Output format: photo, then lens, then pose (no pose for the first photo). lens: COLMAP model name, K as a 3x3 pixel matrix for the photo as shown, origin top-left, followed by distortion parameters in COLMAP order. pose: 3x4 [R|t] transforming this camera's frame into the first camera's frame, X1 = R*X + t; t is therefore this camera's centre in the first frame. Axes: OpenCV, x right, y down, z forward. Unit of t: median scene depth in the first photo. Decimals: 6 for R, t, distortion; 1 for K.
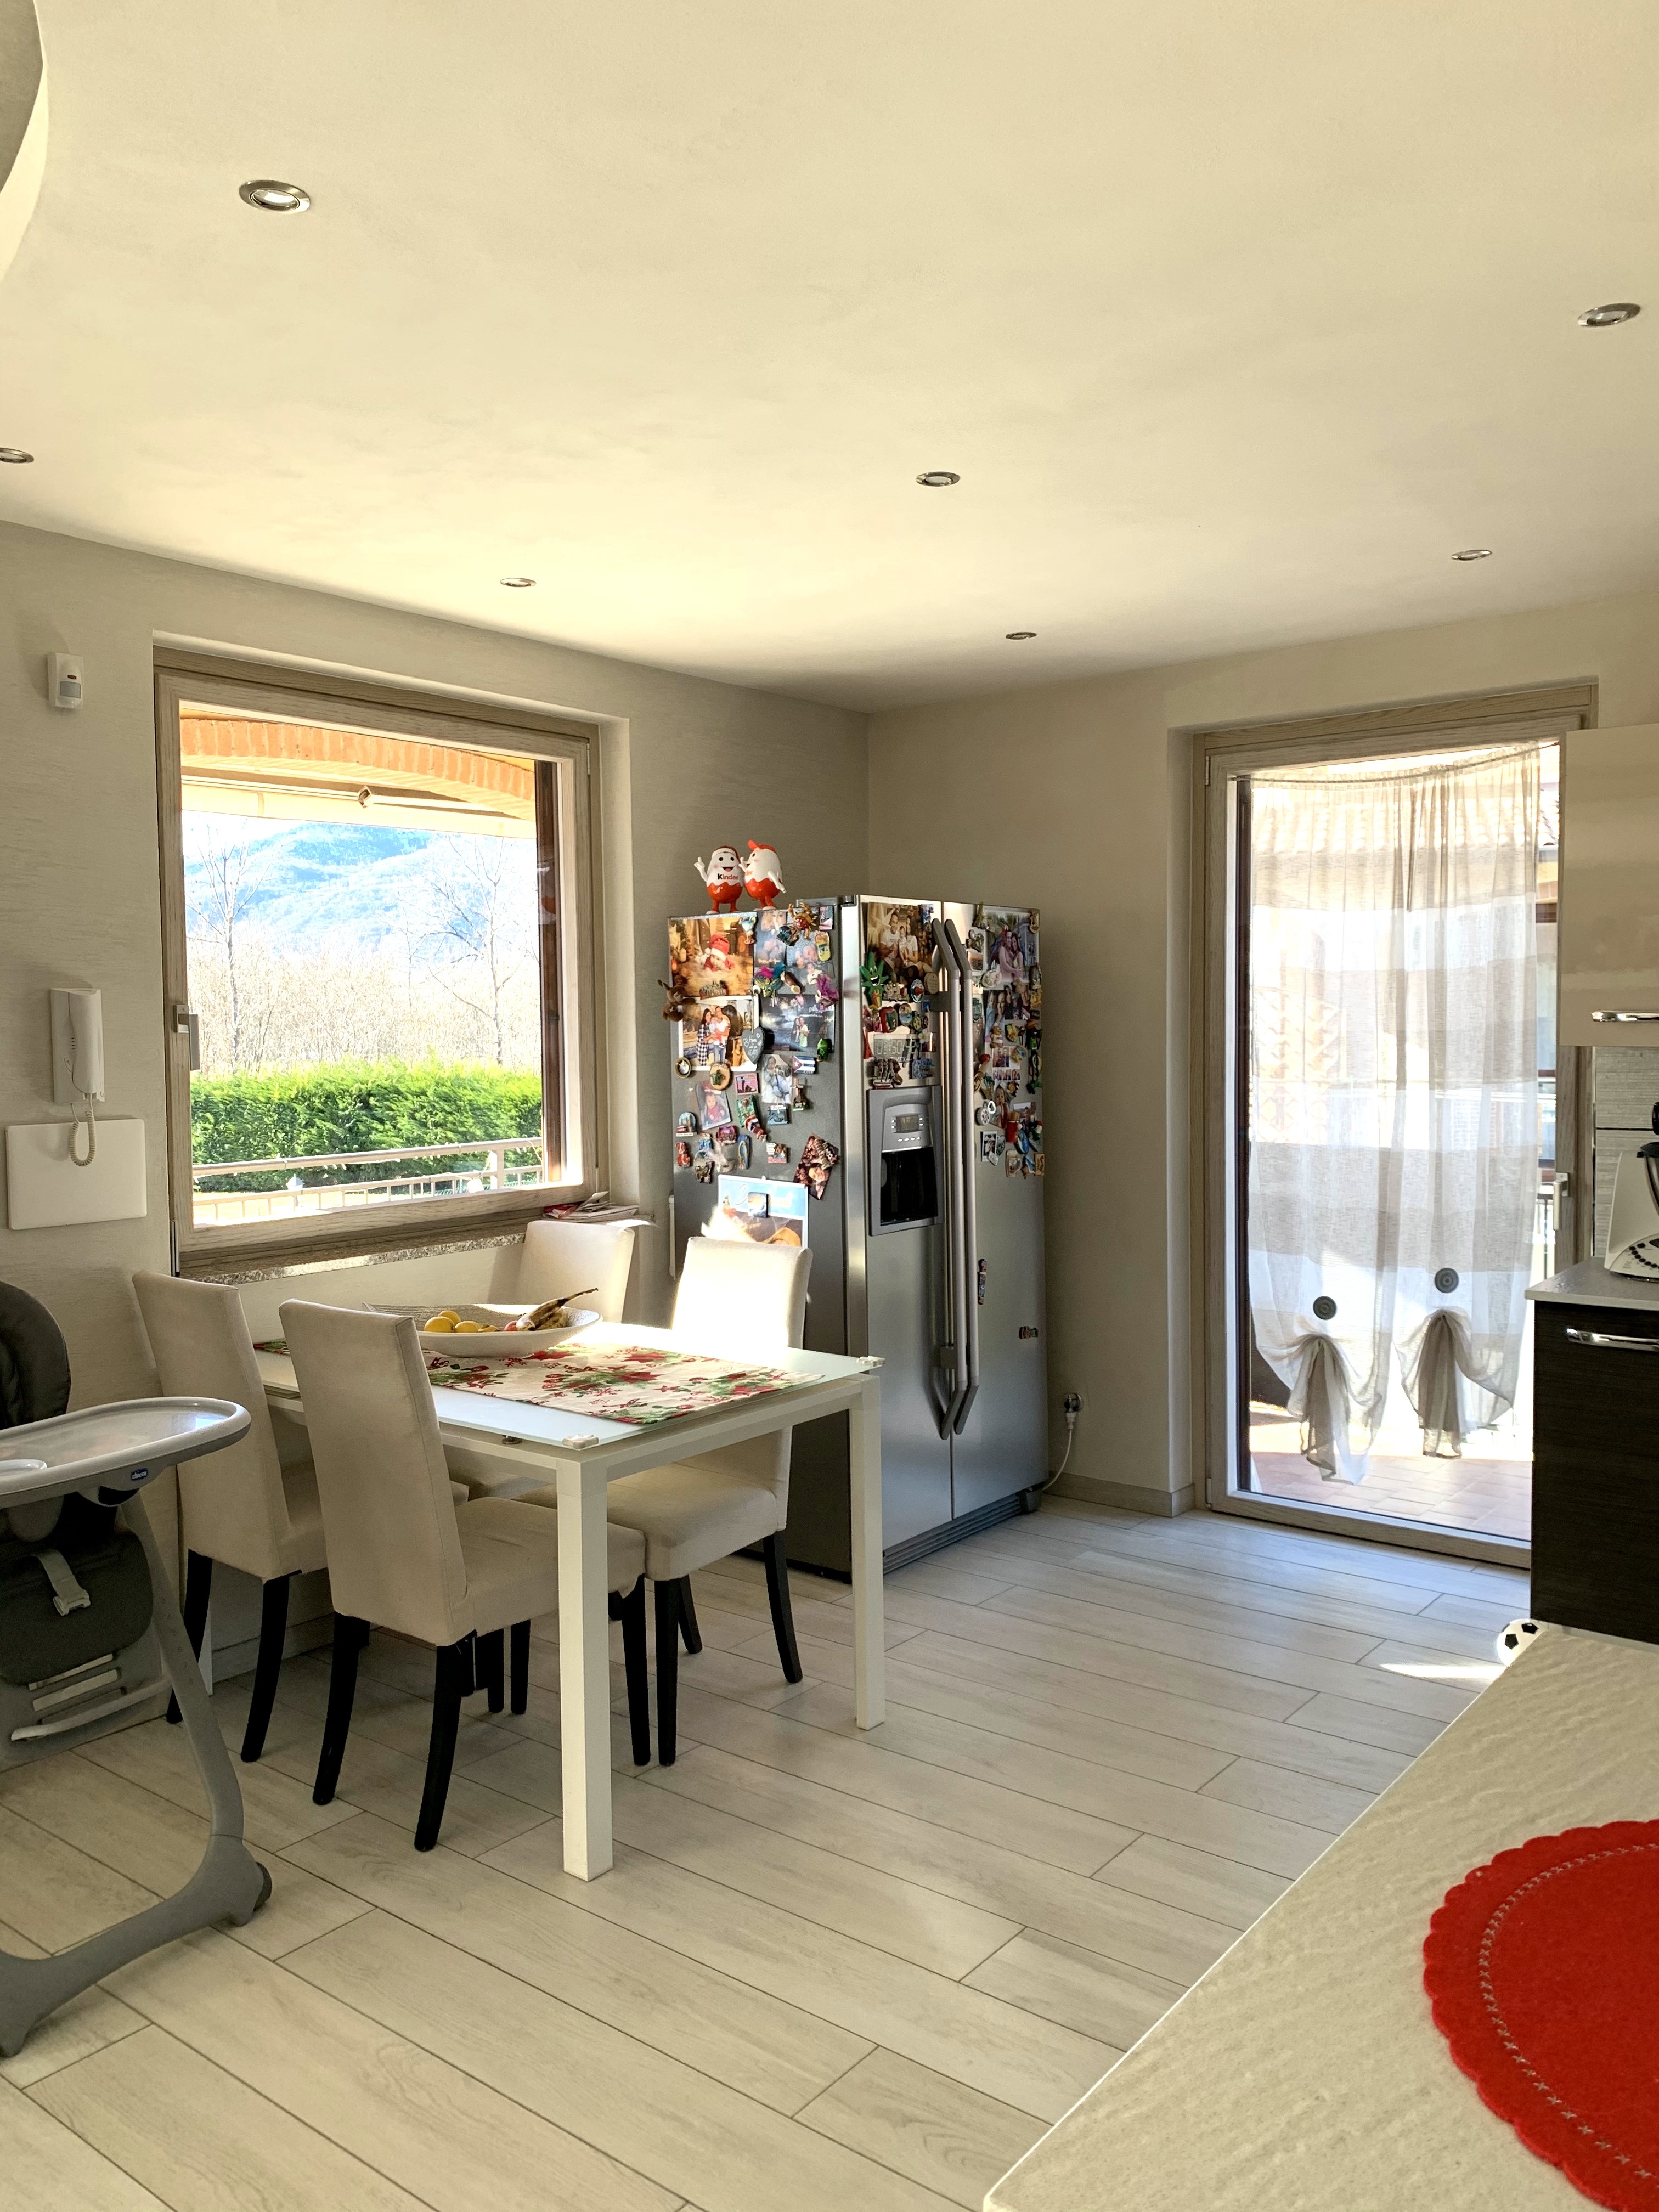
lens RADIAL K [[1699.3, 0, 832.5], [0, 1699.3, 1102.6], [0, 0, 1]] dist [0.015545, -0.024711]
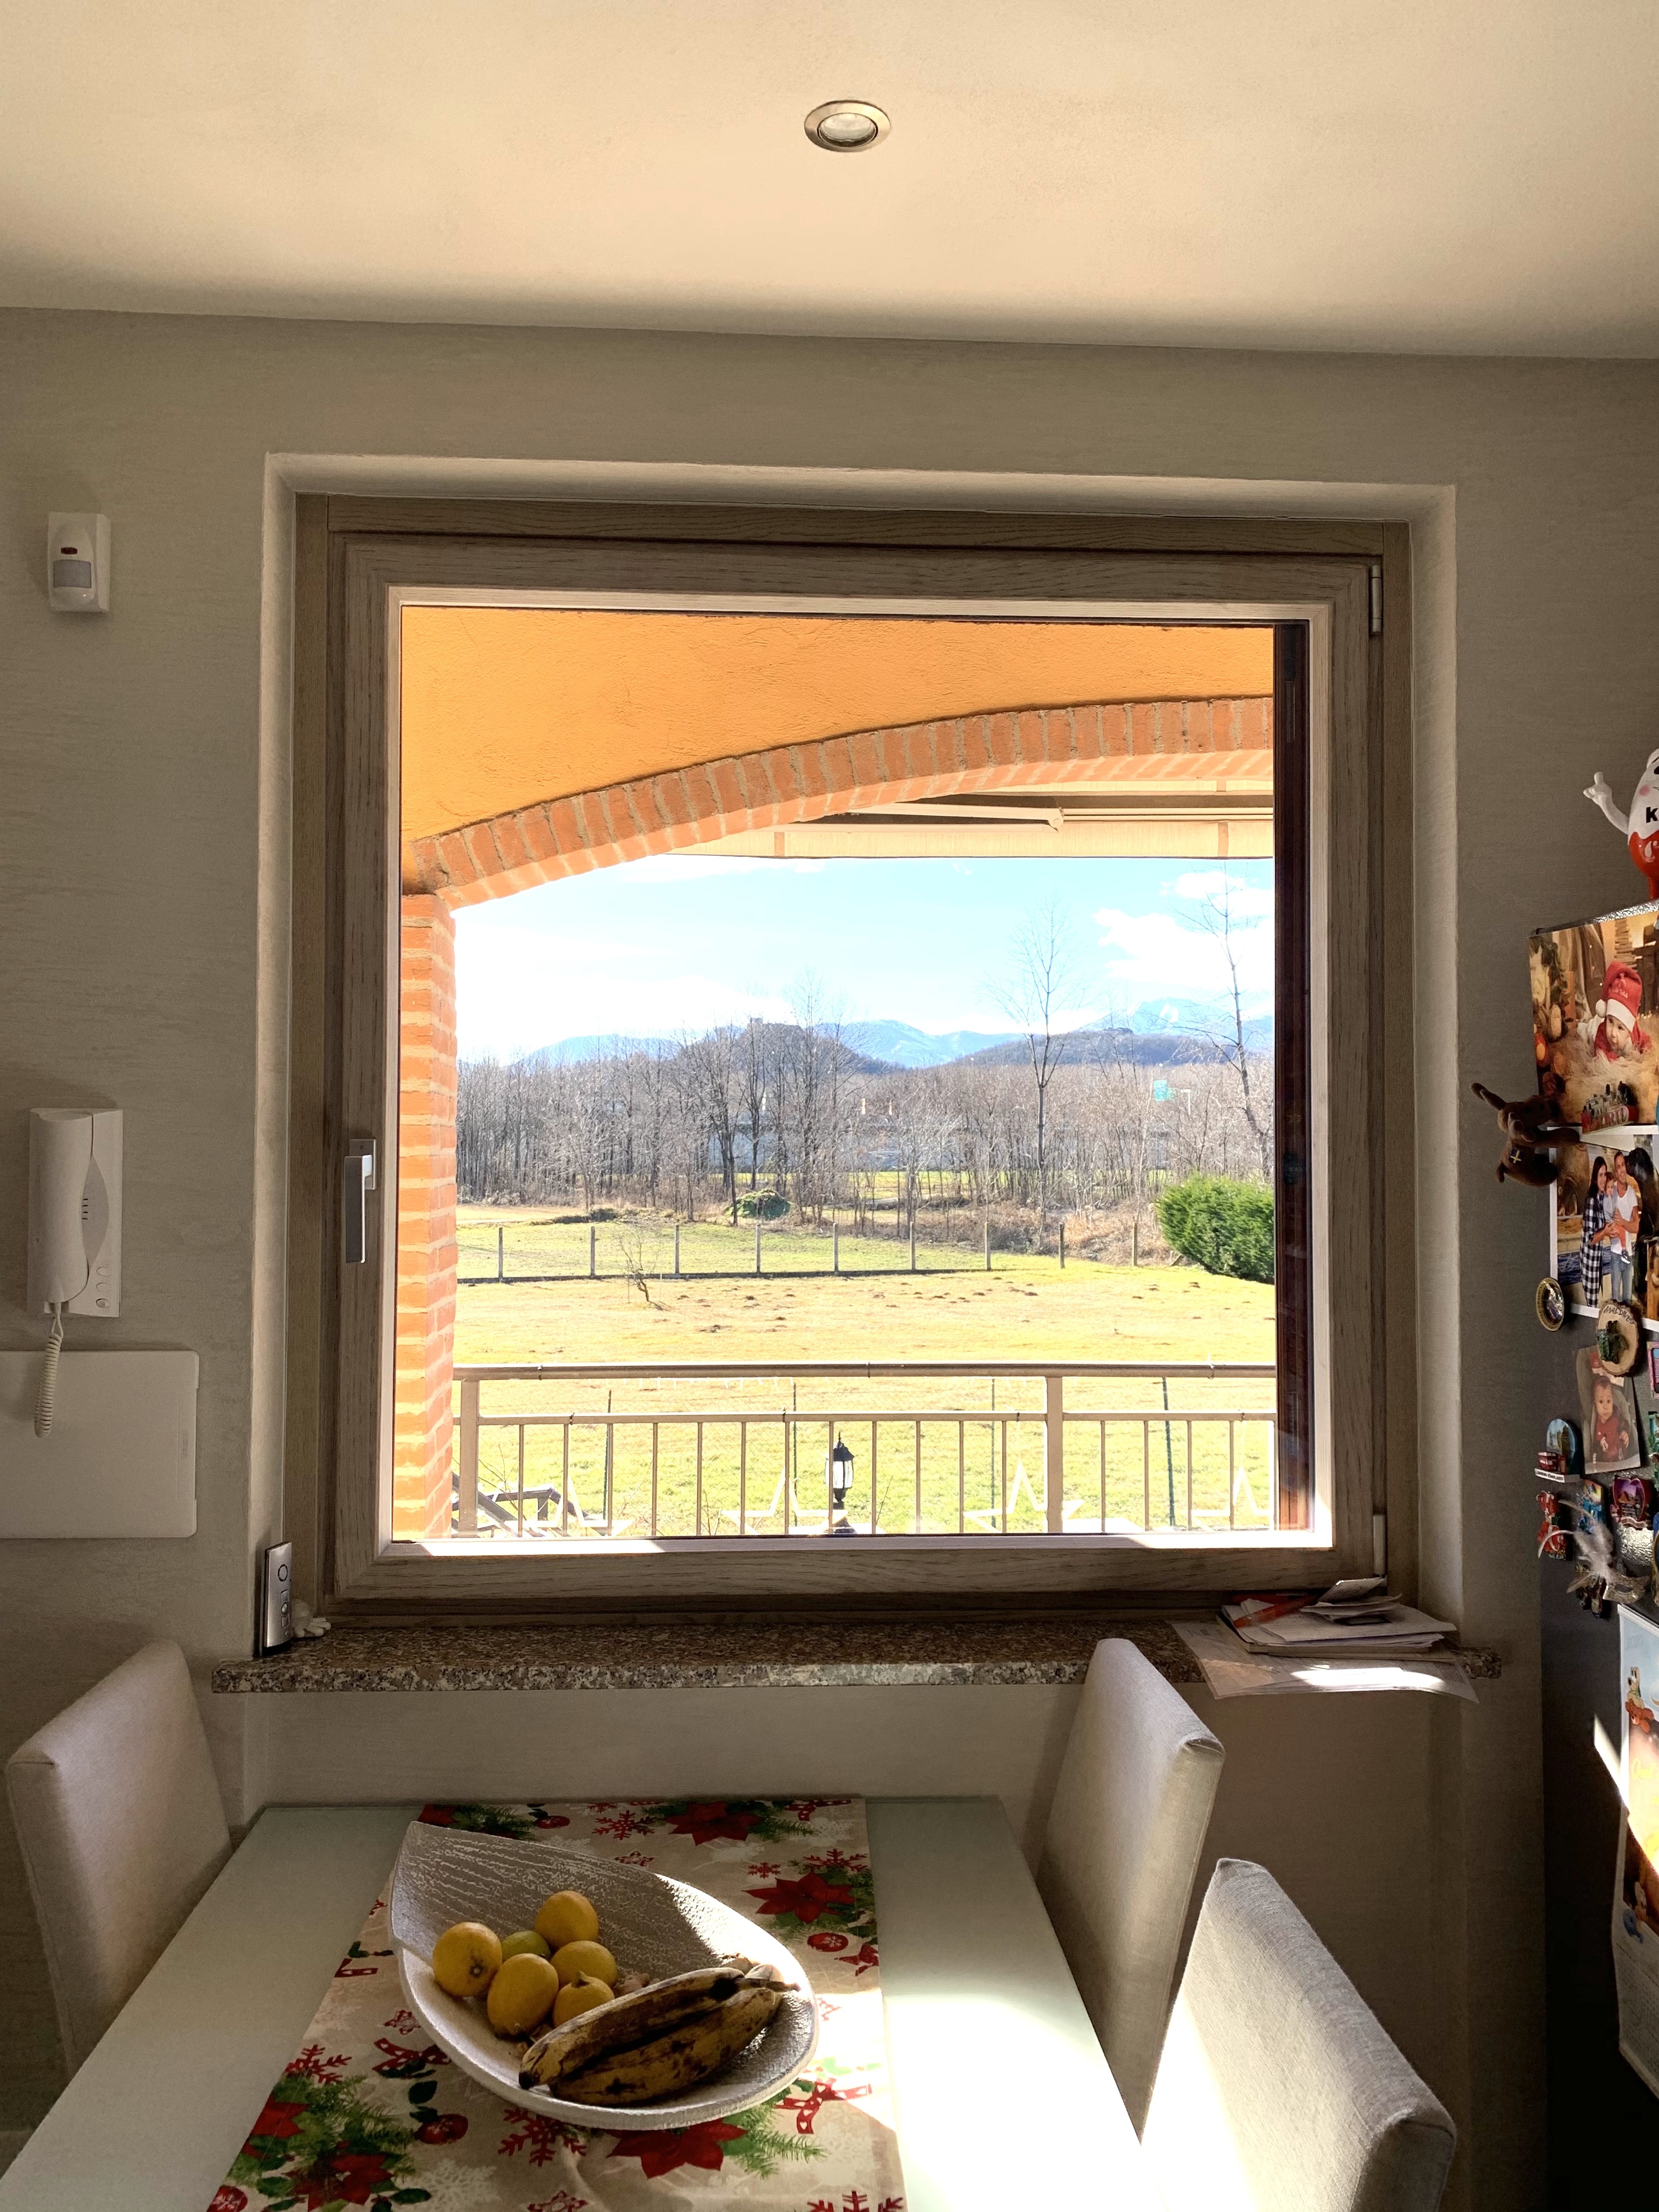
lens RADIAL K [[1699.3, 0, 830.1], [0, 1699.3, 1088.5], [0, 0, 1]] dist [0.015545, -0.024711]
pose [[0.658888, -0.010278, -0.752171, 0.102177], [-0.049589, 0.997138, -0.057065, -0.040462], [0.750605, 0.074898, 0.656493, 0.621195]]
